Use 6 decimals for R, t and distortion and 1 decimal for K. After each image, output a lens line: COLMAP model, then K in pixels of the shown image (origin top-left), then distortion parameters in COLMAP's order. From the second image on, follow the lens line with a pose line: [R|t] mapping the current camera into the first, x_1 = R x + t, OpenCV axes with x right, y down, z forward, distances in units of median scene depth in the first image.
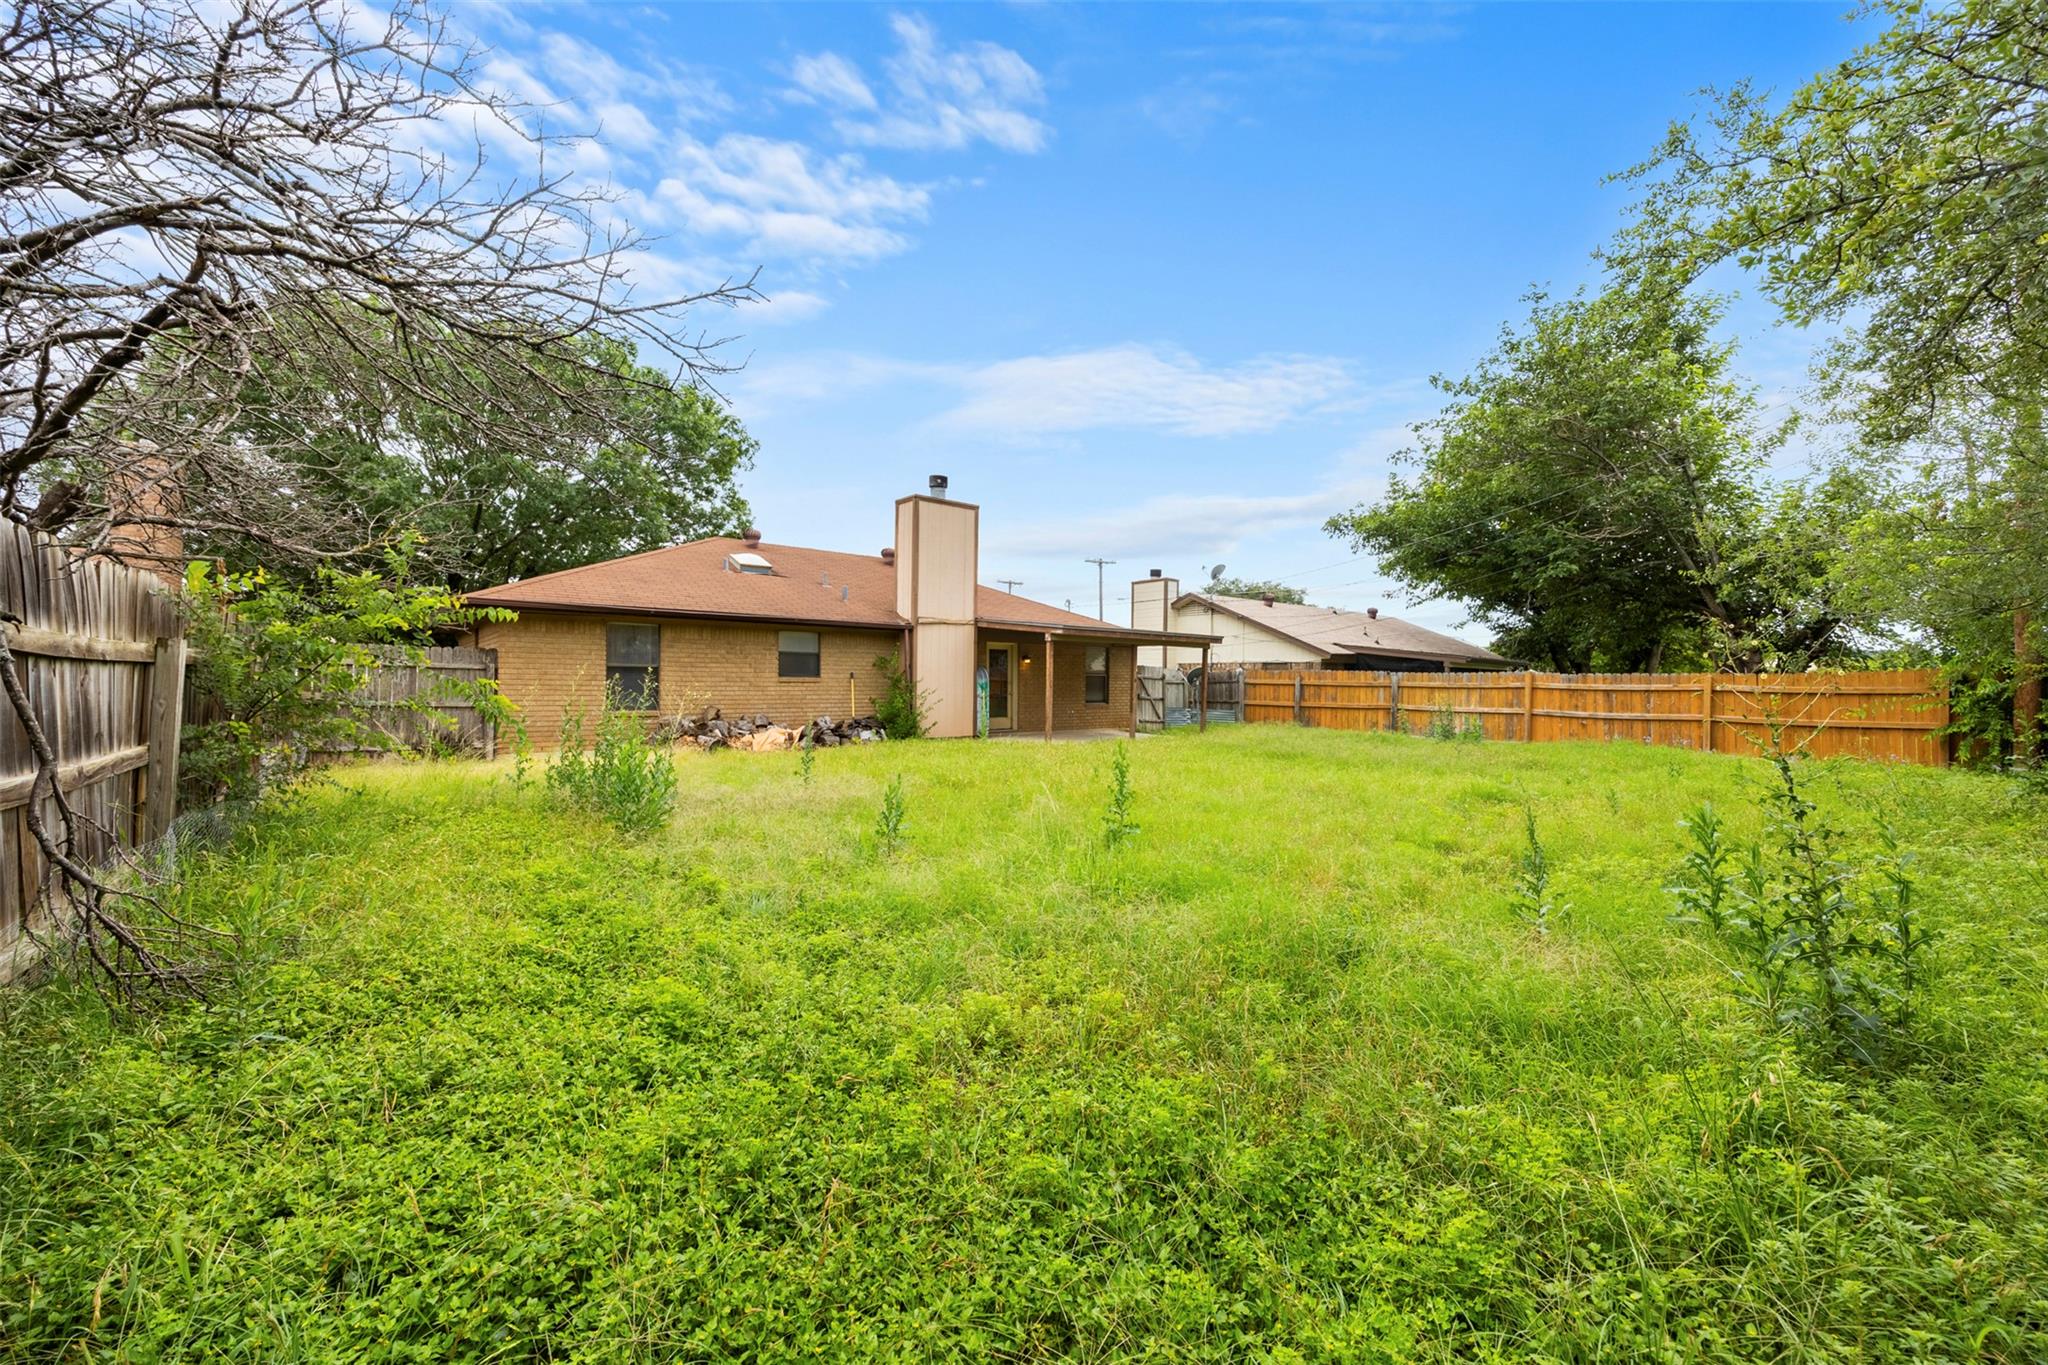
lens RADIAL K [[800.3, 0, 1034.4], [0, 800.3, 682.6], [0, 0, 1]] dist [0.001742, 0.000176]
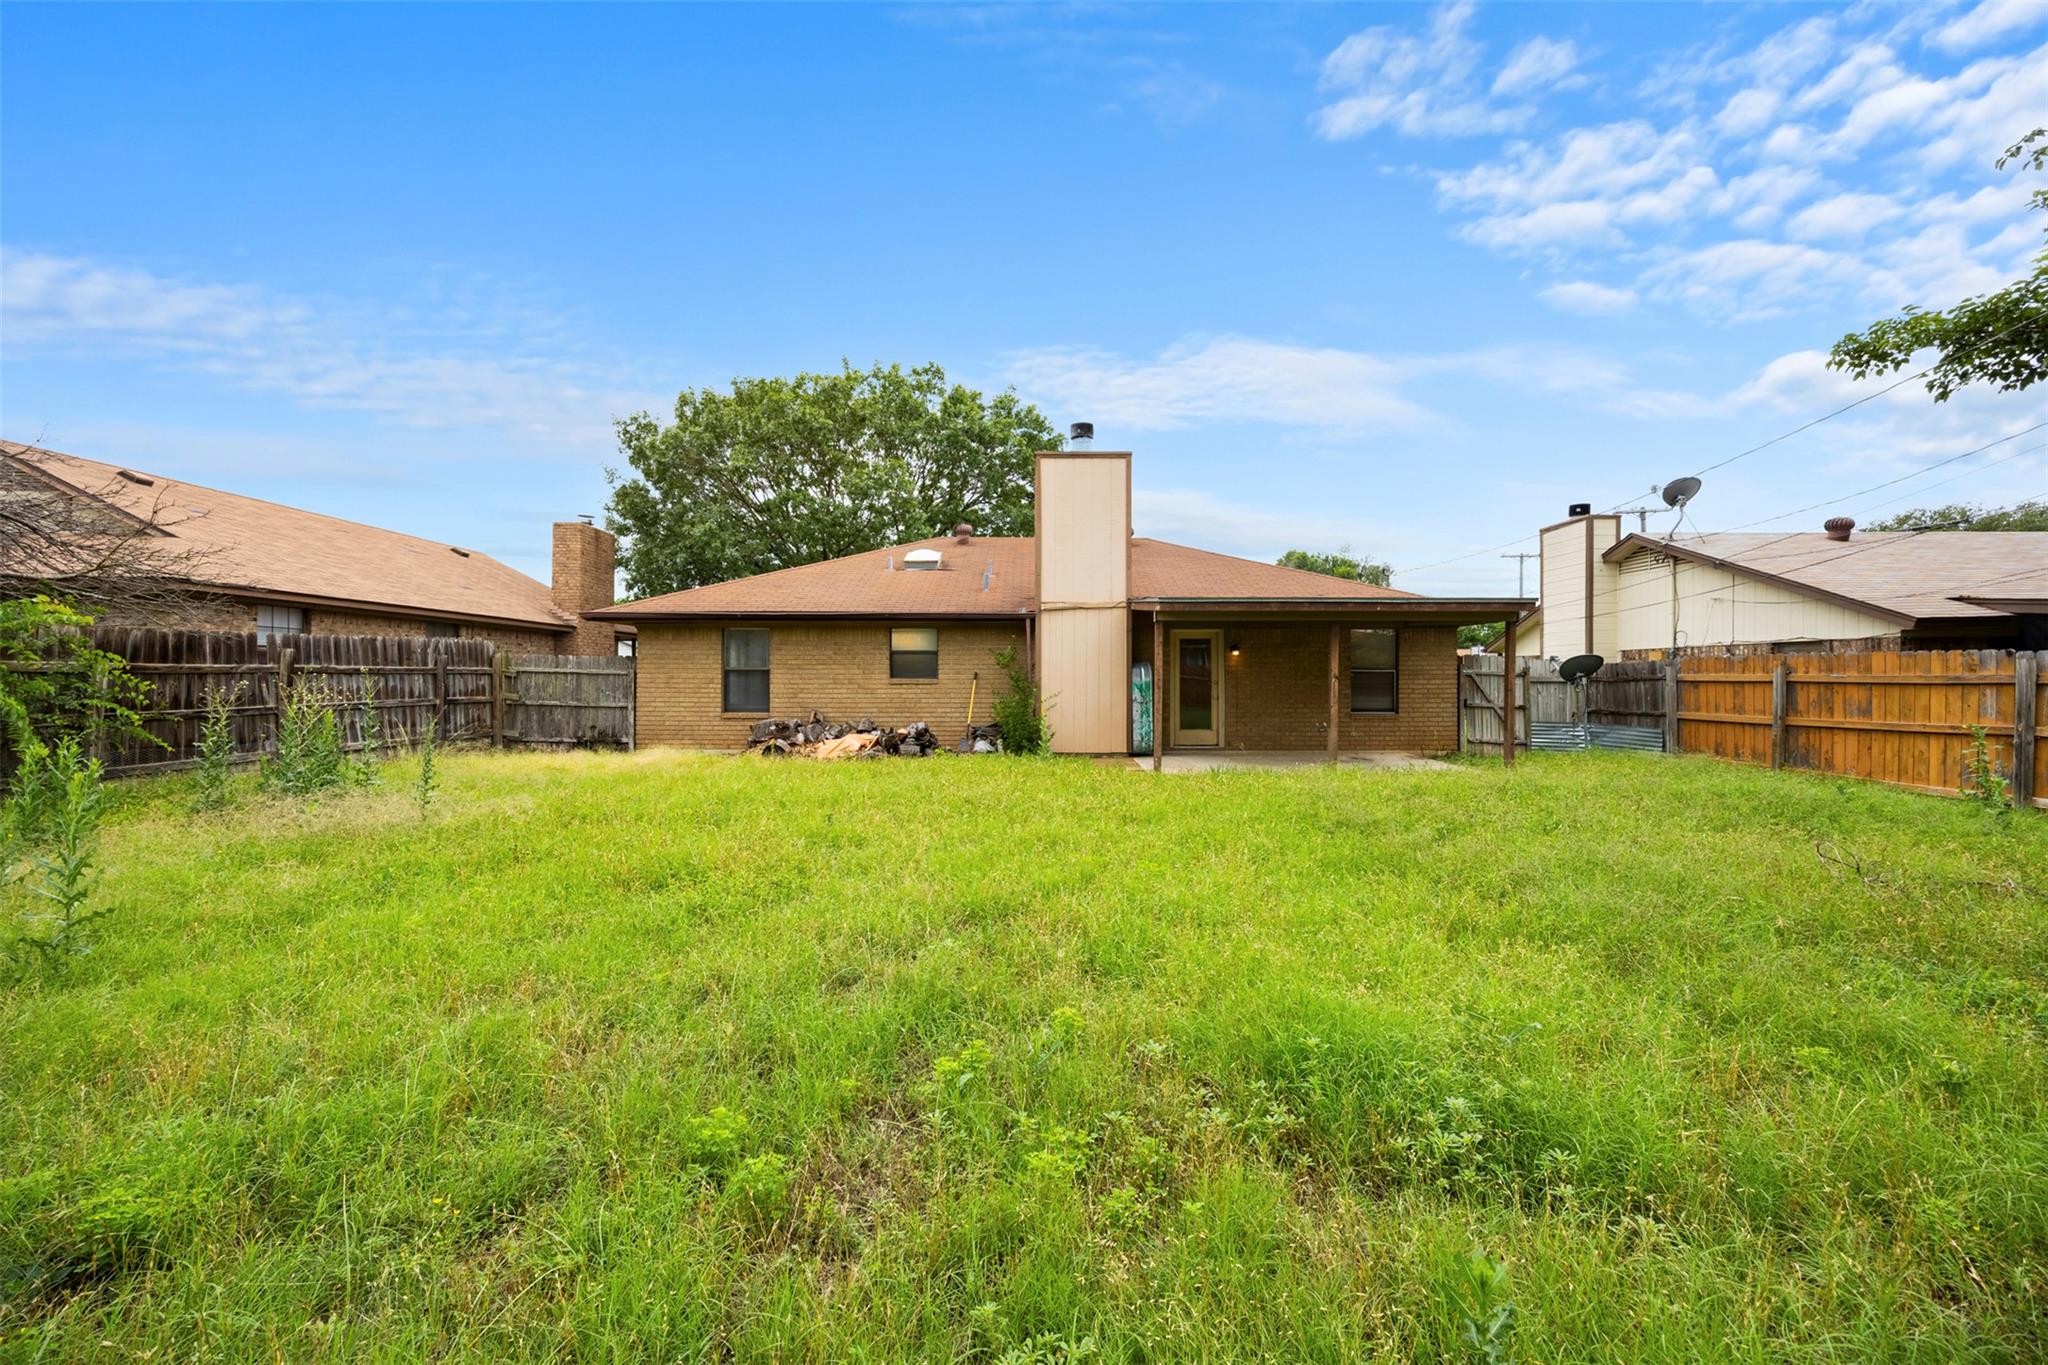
lens RADIAL K [[800.3, 0, 1017.9], [0, 800.3, 674.9], [0, 0, 1]] dist [0.001742, 0.000176]
pose [[0.761808, -0.014307, -0.647645, 0.338817], [0.005903, 0.999868, -0.015144, 0.003131], [0.647776, 0.007714, 0.761792, 0.349985]]
